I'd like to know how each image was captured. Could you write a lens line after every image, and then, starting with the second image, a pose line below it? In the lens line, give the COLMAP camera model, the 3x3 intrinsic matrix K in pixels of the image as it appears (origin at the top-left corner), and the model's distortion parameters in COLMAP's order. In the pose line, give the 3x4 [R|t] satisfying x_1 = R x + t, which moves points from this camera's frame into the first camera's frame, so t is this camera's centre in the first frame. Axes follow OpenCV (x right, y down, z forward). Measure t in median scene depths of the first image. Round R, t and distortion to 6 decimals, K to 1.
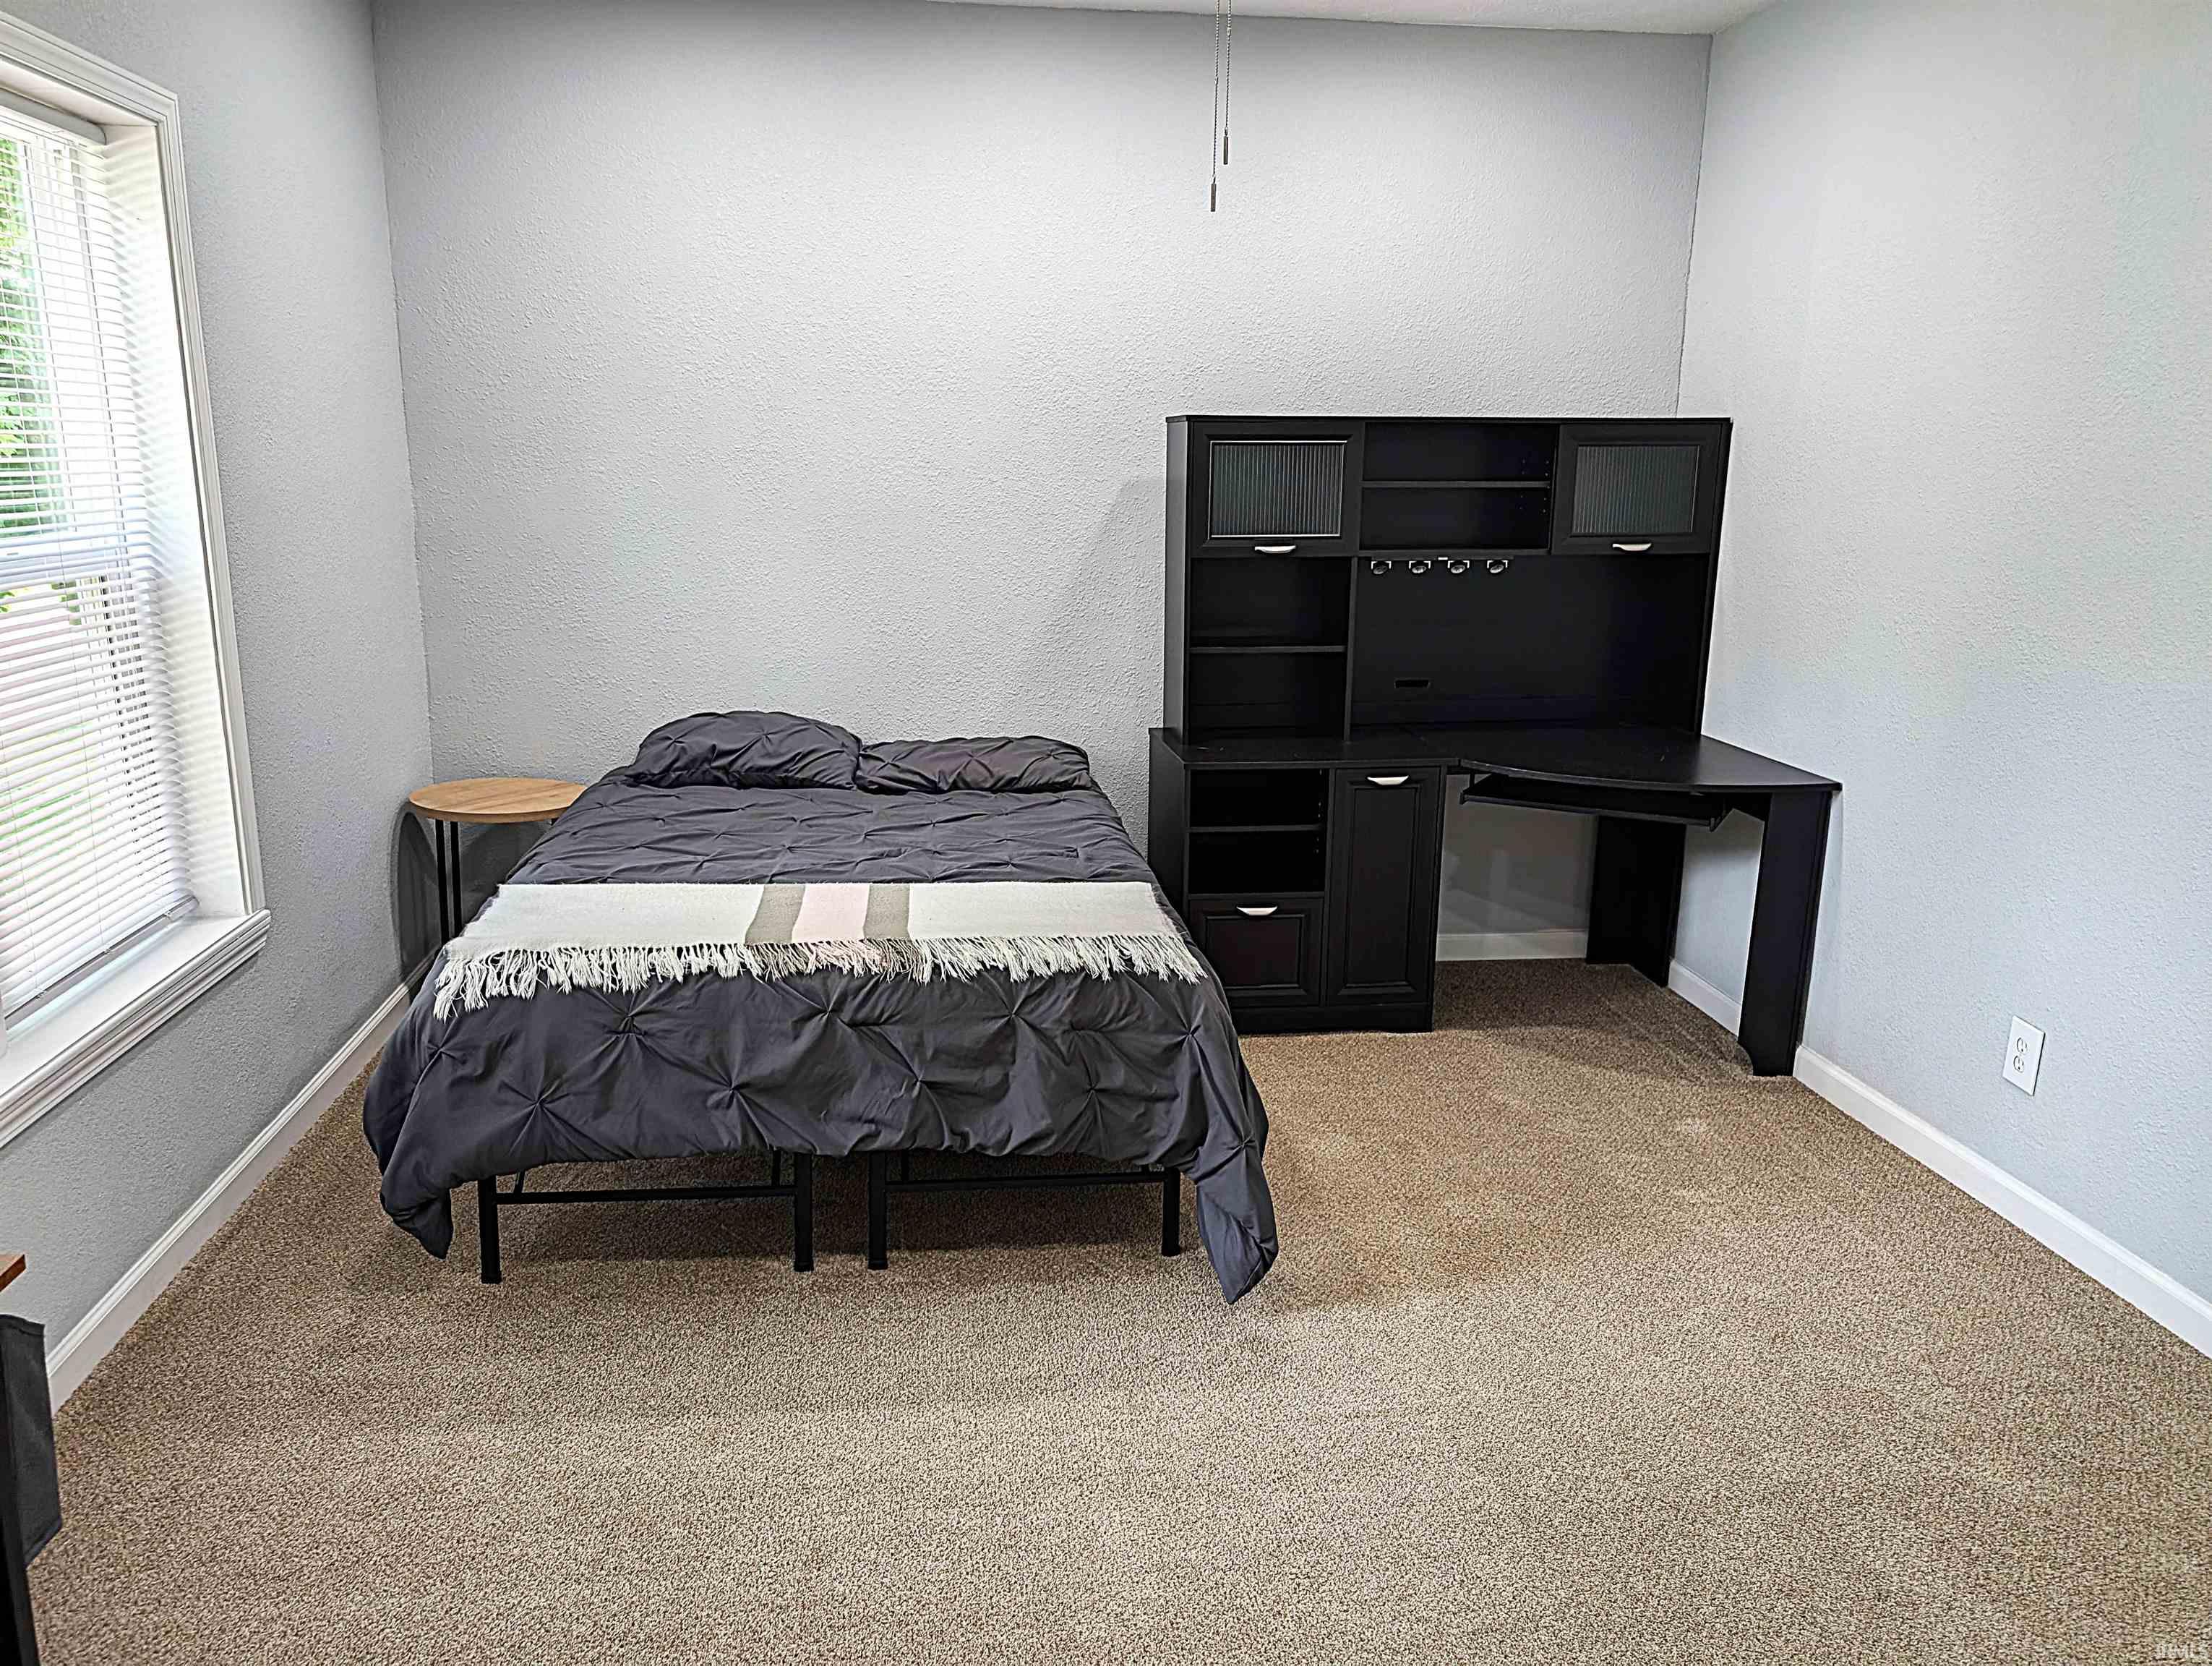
lens RADIAL K [[1588.0, 0, 1099.3], [0, 1588.0, 824.8], [0, 0, 1]] dist [0.010791, -0.005046]
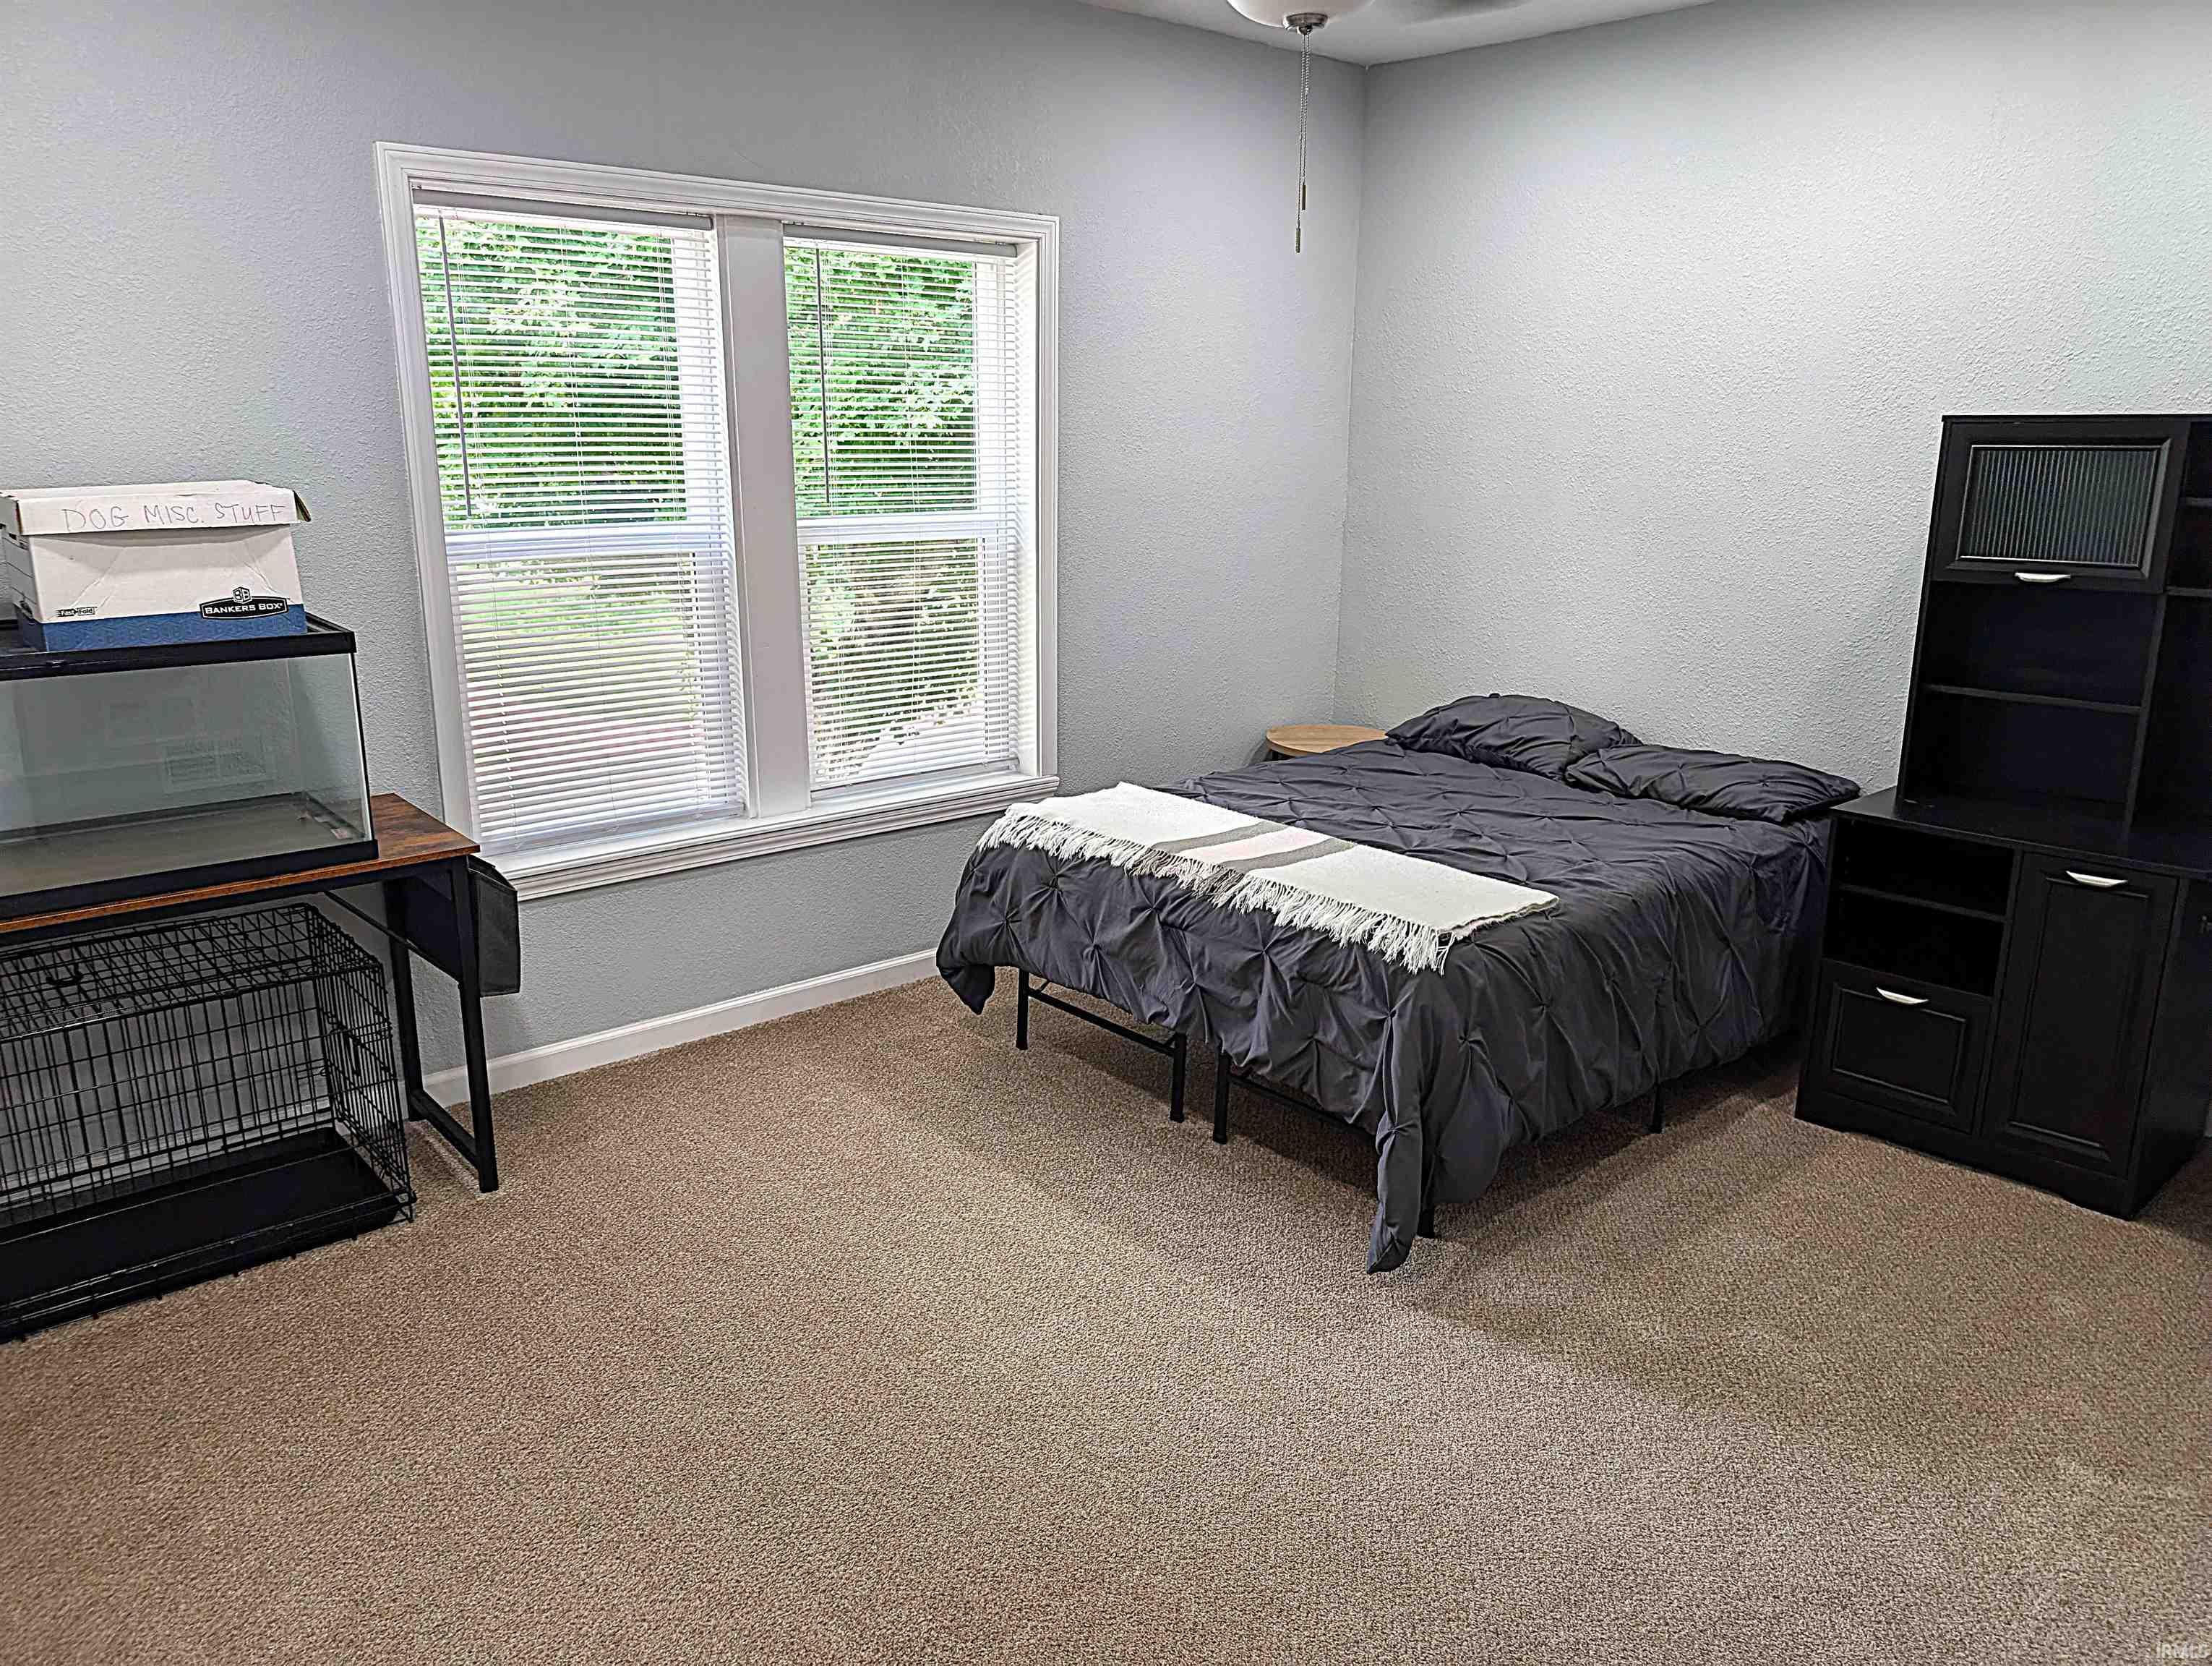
lens RADIAL K [[1588.0, 0, 1099.3], [0, 1588.0, 824.8], [0, 0, 1]] dist [0.010791, -0.005046]
pose [[0.553497, 0.186323, -0.811742, 0.783949], [-0.181176, 0.978250, 0.101005, -0.064972], [0.812906, 0.091162, 0.575216, 0.220544]]
